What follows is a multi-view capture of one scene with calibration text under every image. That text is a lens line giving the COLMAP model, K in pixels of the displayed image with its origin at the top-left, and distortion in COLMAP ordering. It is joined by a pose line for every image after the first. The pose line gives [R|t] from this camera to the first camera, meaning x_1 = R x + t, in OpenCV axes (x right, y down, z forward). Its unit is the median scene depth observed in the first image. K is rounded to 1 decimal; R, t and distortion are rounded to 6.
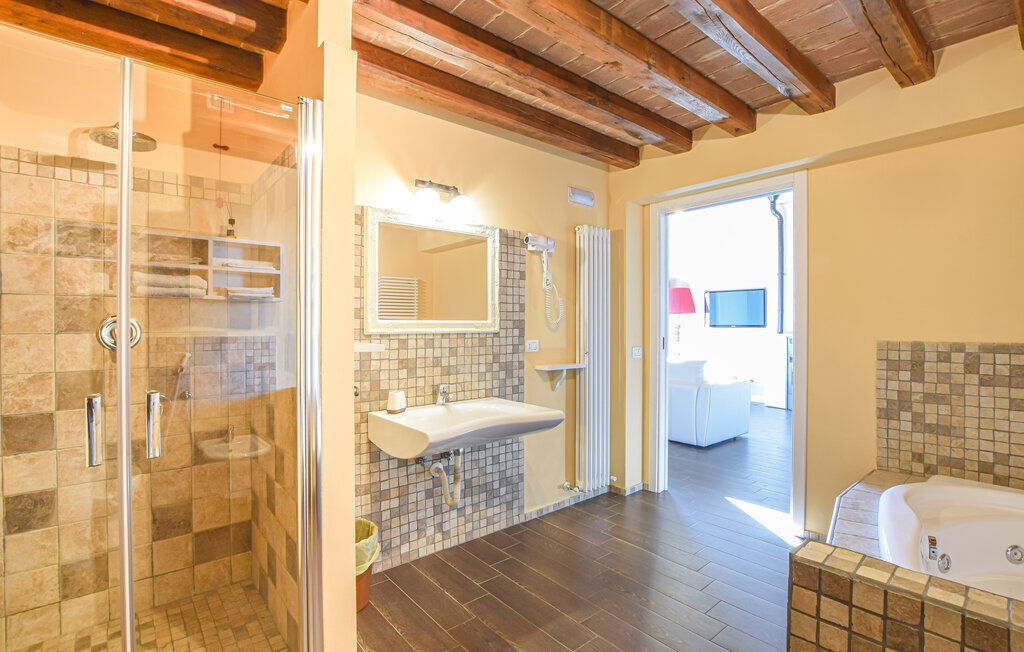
lens RADIAL K [[458.6, 0, 510.9], [0, 458.6, 330.5], [0, 0, 1]] dist [-0.002495, -0.000234]
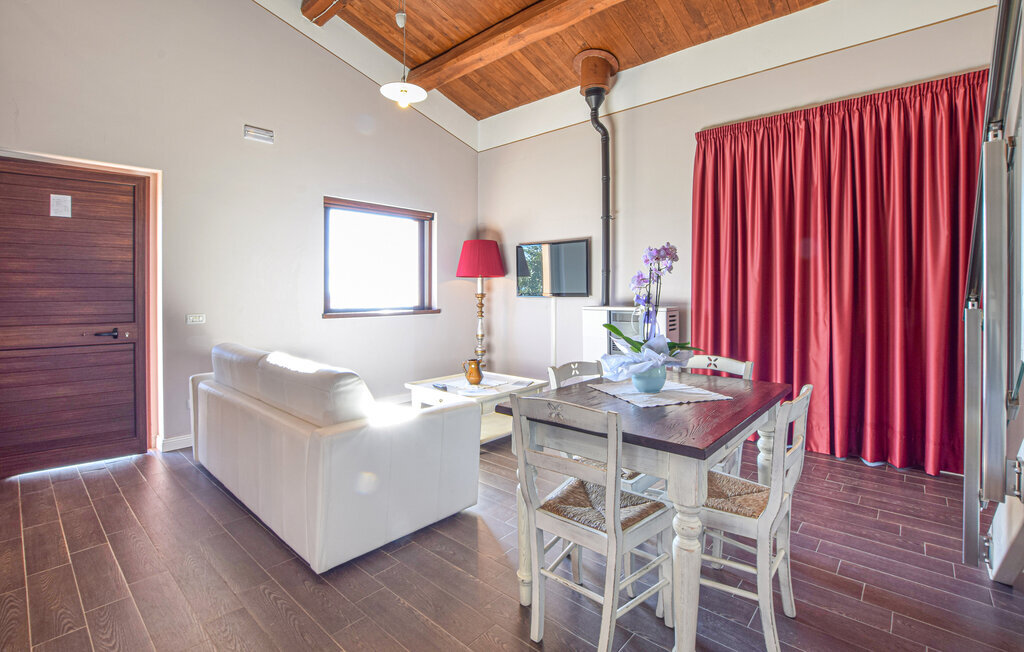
lens RADIAL K [[453.2, 0, 503.8], [0, 453.2, 301.8], [0, 0, 1]] dist [-0.001525, 0.000197]
pose [[0.988228, -0.002639, 0.152963, 0.335571], [0.001899, 0.999986, 0.004982, -0.002560], [-0.152974, -0.004633, 0.988219, 0.360492]]
